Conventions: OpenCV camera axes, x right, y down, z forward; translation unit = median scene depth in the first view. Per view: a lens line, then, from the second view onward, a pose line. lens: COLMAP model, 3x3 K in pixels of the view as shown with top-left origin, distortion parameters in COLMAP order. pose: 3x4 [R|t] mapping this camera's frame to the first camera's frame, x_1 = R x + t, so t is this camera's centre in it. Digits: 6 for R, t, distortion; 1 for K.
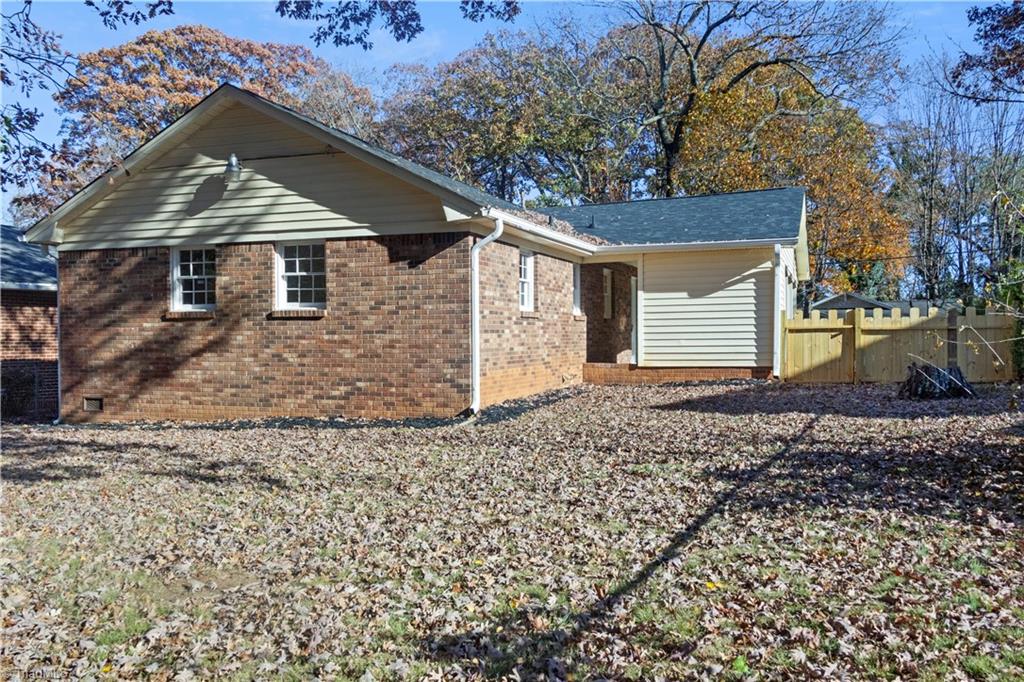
lens RADIAL K [[845.4, 0, 512.0], [0, 845.4, 341.0], [0, 0, 1]] dist [0.031505, -0.001415]
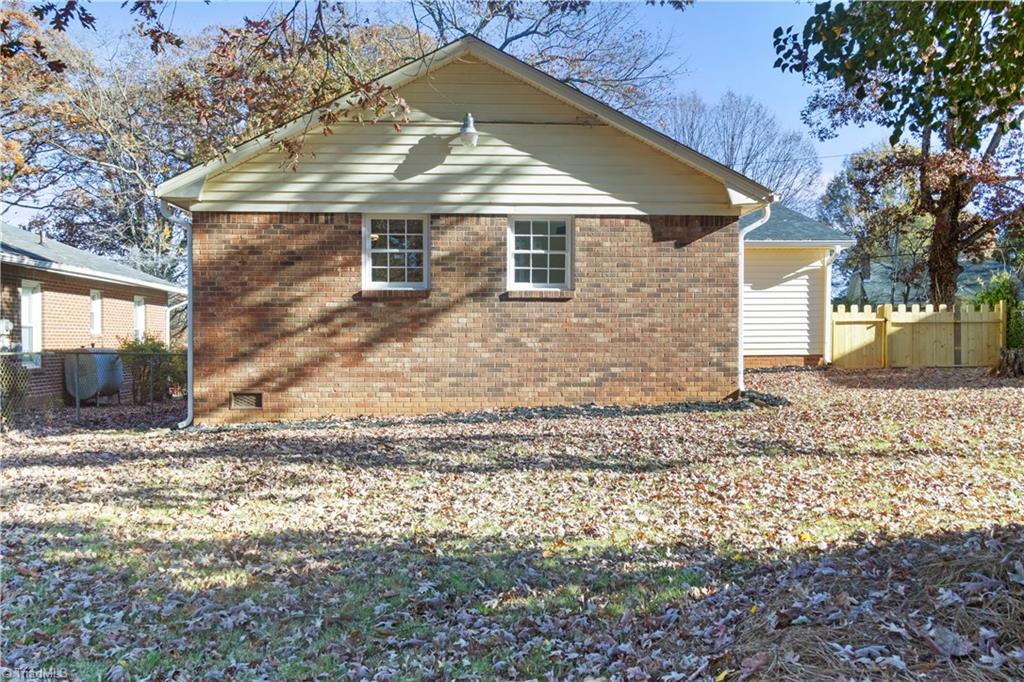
lens RADIAL K [[845.4, 0, 512.0], [0, 845.4, 341.0], [0, 0, 1]] dist [0.031505, -0.001415]
pose [[0.917045, 0.002962, 0.398772, -0.648529], [-0.000806, 0.999984, -0.005573, 0.023514], [-0.398782, 0.004789, 0.917033, 0.167748]]
